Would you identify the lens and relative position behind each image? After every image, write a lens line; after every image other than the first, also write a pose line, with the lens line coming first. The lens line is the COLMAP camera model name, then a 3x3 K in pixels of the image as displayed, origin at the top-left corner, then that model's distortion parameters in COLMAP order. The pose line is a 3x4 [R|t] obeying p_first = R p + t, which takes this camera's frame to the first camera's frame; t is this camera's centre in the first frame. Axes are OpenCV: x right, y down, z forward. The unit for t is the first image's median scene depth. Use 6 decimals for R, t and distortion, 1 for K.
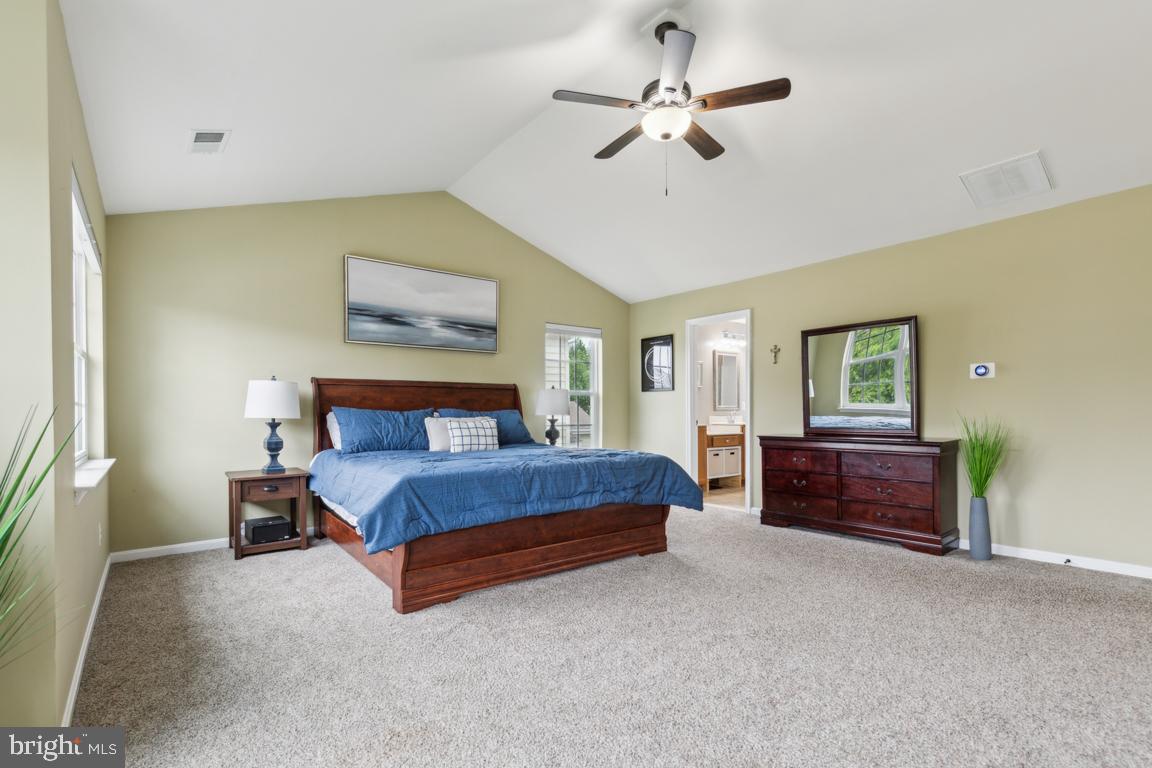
lens RADIAL K [[528.2, 0, 548.6], [0, 528.2, 427.1], [0, 0, 1]] dist [0.000912, 0.001900]
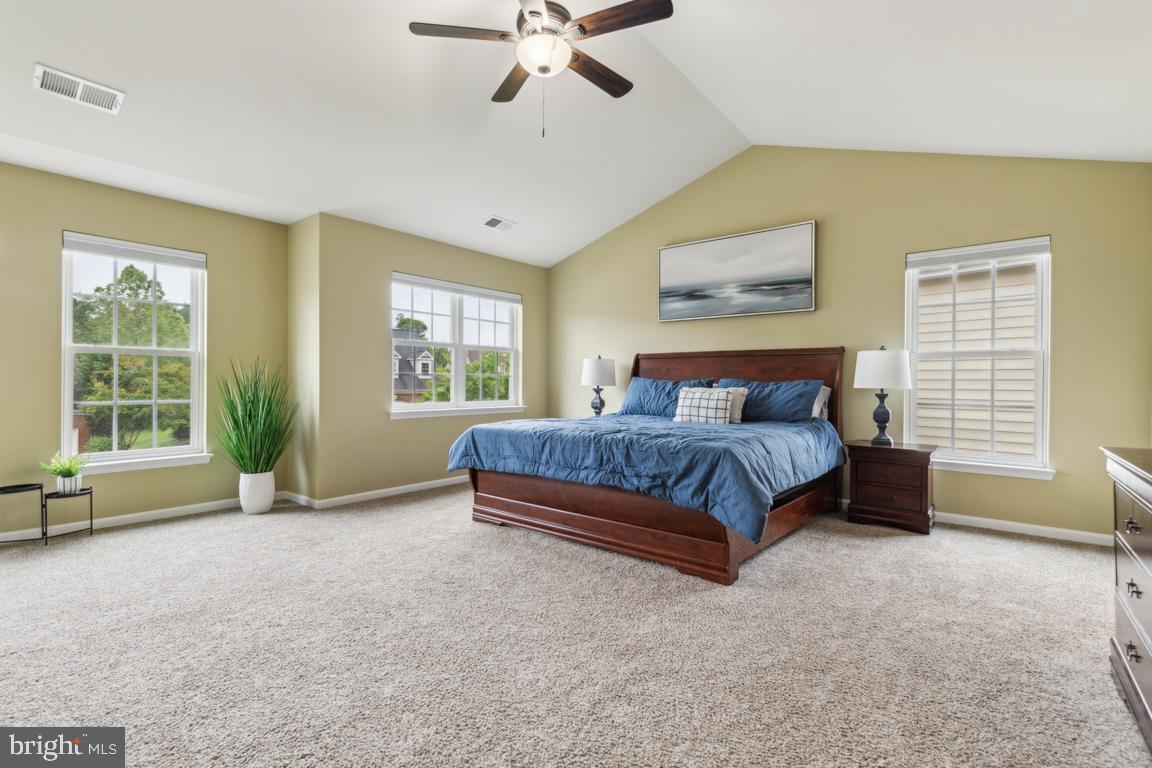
lens RADIAL K [[528.2, 0, 584.0], [0, 528.2, 383.2], [0, 0, 1]] dist [0.000912, 0.001900]
pose [[0.258640, 0.007956, -0.965941, 0.702386], [-0.034778, 0.999394, -0.001081, -0.017645], [0.965348, 0.033873, 0.258760, 0.534435]]
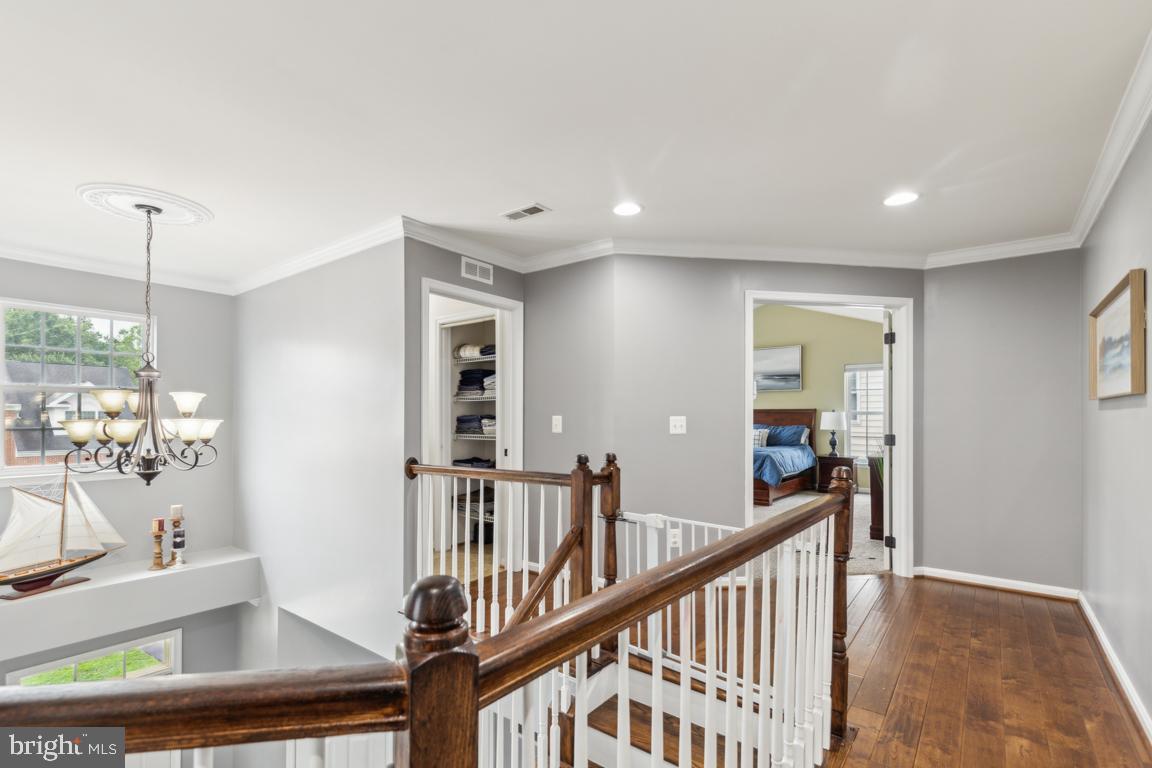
lens RADIAL K [[528.2, 0, 571.0], [0, 528.2, 414.3], [0, 0, 1]] dist [0.000912, 0.001900]
pose [[0.253560, 0.000191, -0.967320, 1.514457], [-0.029248, 0.999544, -0.007470, -0.039253], [0.966877, 0.030186, 0.253450, -0.101836]]
